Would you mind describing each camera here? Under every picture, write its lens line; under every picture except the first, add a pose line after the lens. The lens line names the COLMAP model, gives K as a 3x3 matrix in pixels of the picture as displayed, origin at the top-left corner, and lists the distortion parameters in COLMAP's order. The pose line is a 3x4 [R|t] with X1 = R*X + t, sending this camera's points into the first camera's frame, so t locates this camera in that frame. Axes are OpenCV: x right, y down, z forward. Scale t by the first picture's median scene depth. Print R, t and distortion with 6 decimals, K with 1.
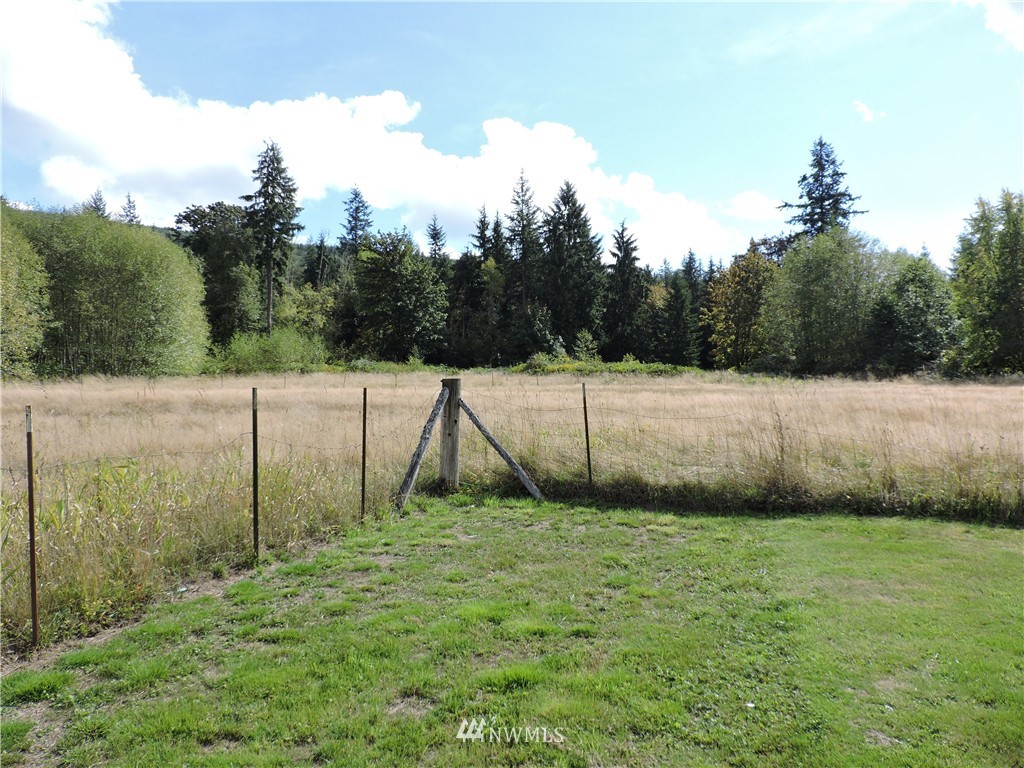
lens RADIAL K [[725.6, 0, 512.0], [0, 725.6, 384.0], [0, 0, 1]] dist [-0.007289, -0.003689]
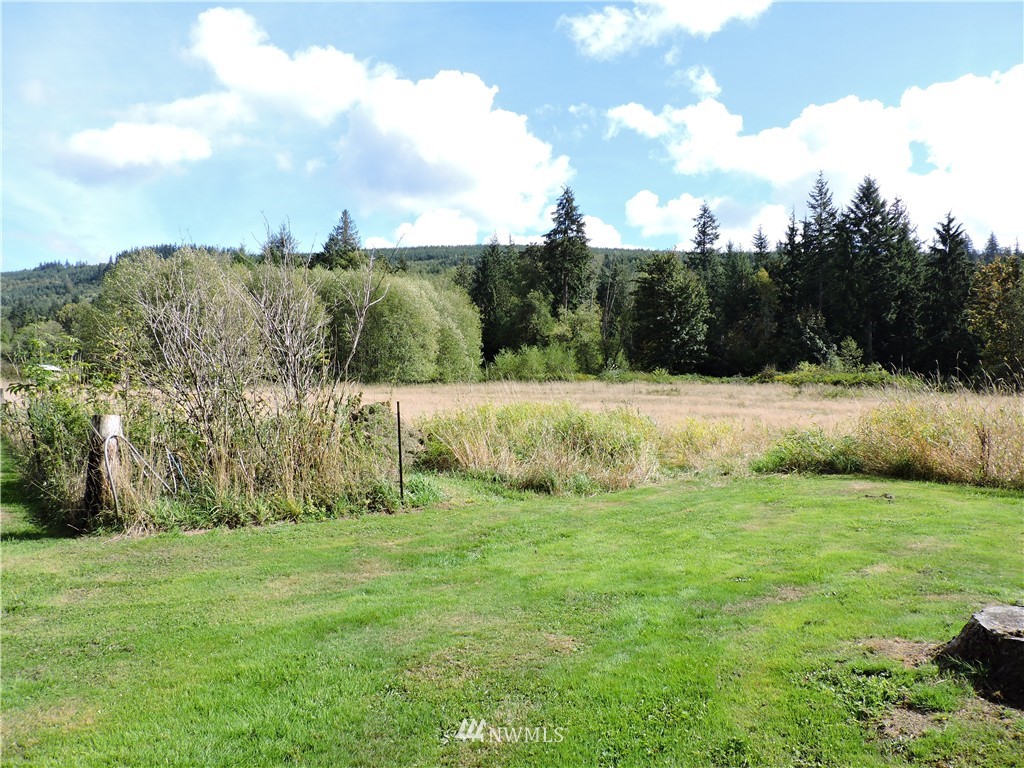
lens RADIAL K [[725.6, 0, 512.0], [0, 725.6, 384.0], [0, 0, 1]] dist [-0.007289, -0.003689]
pose [[0.827609, 0.009209, -0.561229, 0.222247], [-0.015178, 0.999867, -0.005976, -0.001230], [0.561100, 0.013464, 0.827639, -0.025148]]
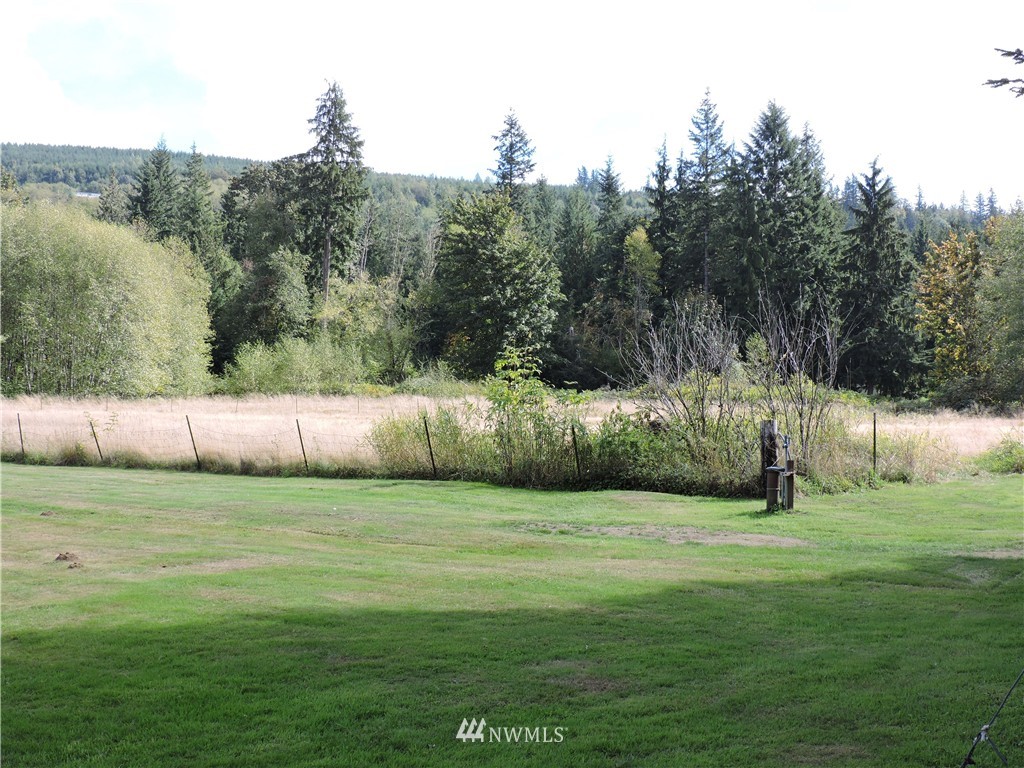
lens RADIAL K [[1270.6, 0, 512.0], [0, 1270.6, 384.0], [0, 0, 1]] dist [-0.027482, 0.022639]
pose [[0.958196, 0.009005, -0.285972, 0.178980], [-0.016424, 0.999588, -0.023555, 0.001033], [0.285642, 0.027267, 0.957948, -0.144147]]
